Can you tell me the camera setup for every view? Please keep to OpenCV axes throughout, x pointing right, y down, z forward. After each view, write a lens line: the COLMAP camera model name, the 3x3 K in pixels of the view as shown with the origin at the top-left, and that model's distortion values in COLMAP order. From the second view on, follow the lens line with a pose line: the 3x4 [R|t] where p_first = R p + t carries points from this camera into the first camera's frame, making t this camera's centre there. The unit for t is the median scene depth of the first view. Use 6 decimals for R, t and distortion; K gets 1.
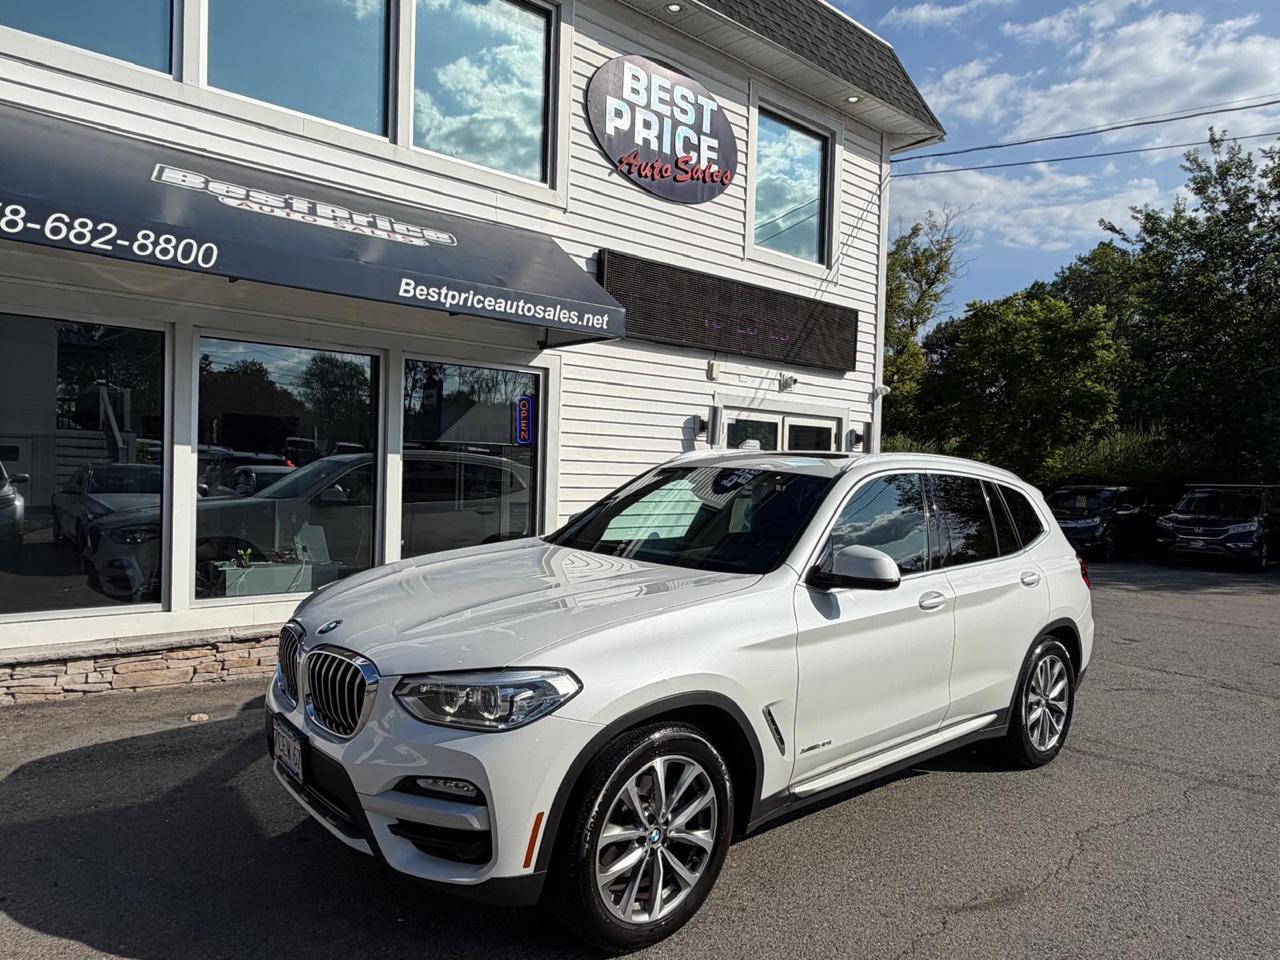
lens RADIAL K [[898.8, 0, 640.0], [0, 898.8, 480.0], [0, 0, 1]] dist [0.003012, -0.001854]
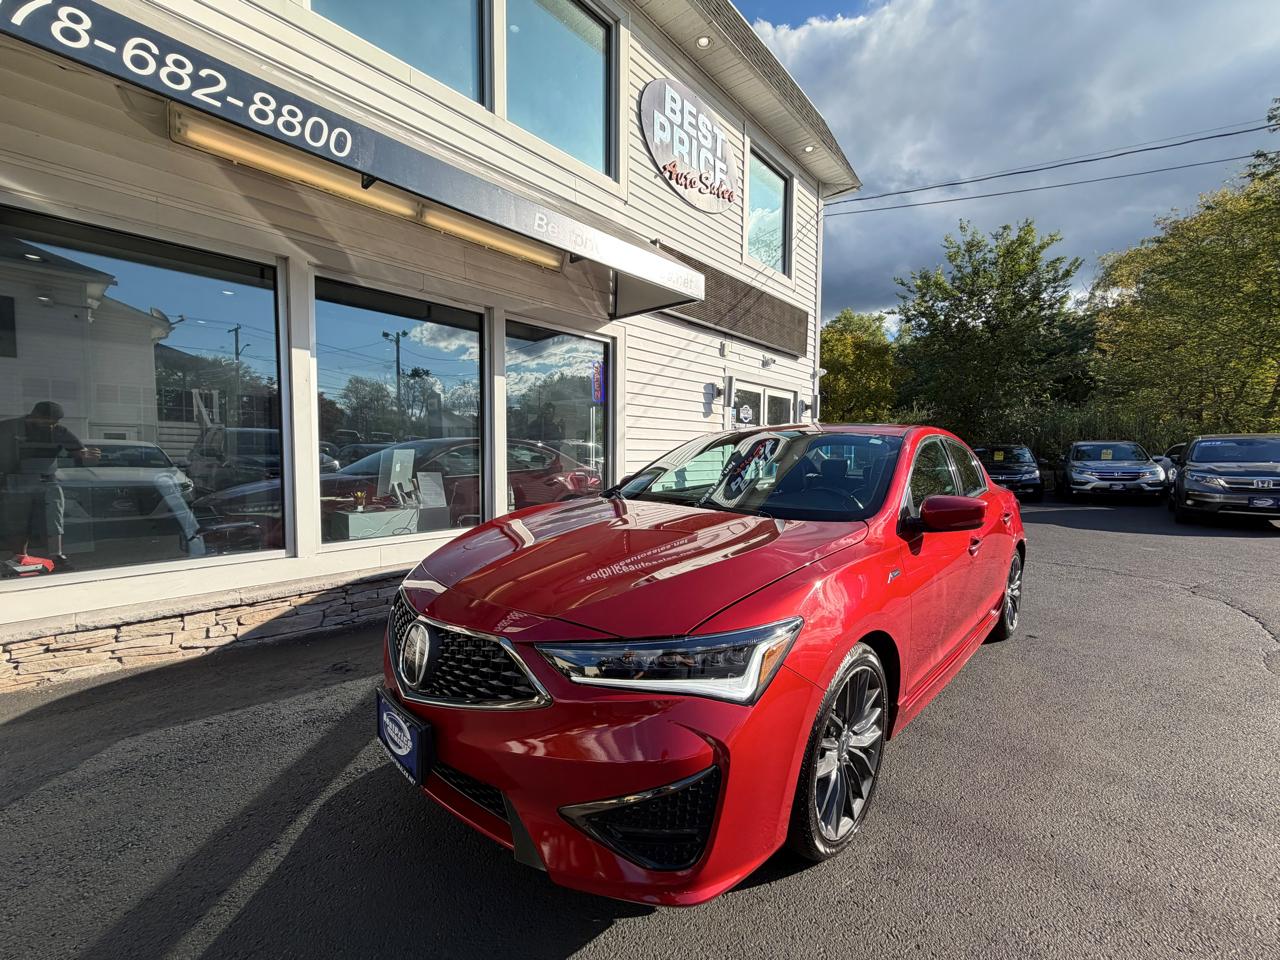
lens RADIAL K [[549.2, 0, 640.0], [0, 549.2, 480.0], [0, 0, 1]] dist [-0.000955, -0.000075]
pose [[0.989556, -0.029082, 0.141186, -0.172083], [0.023864, 0.998973, 0.038513, 0.035267], [-0.142161, -0.034742, 0.989234, 0.263364]]
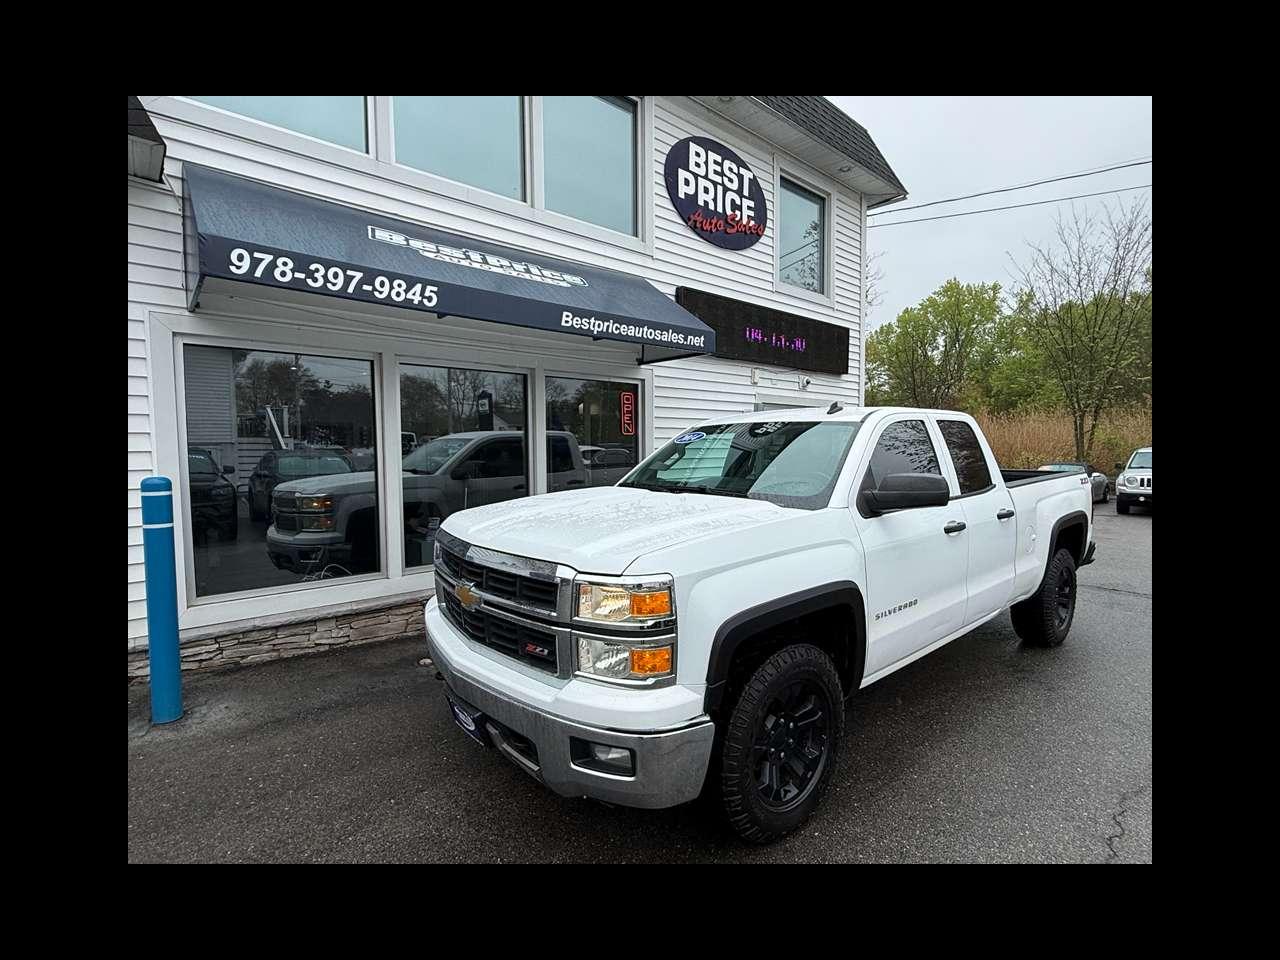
lens RADIAL K [[622.3, 0, 626.3], [0, 622.3, 476.8], [0, 0, 1]] dist [-0.001393, -0.000070]
pose [[0.999327, -0.036334, 0.005138, -0.132839], [0.036142, 0.998786, 0.033480, -0.012891], [-0.006348, -0.033272, 0.999426, 0.082074]]
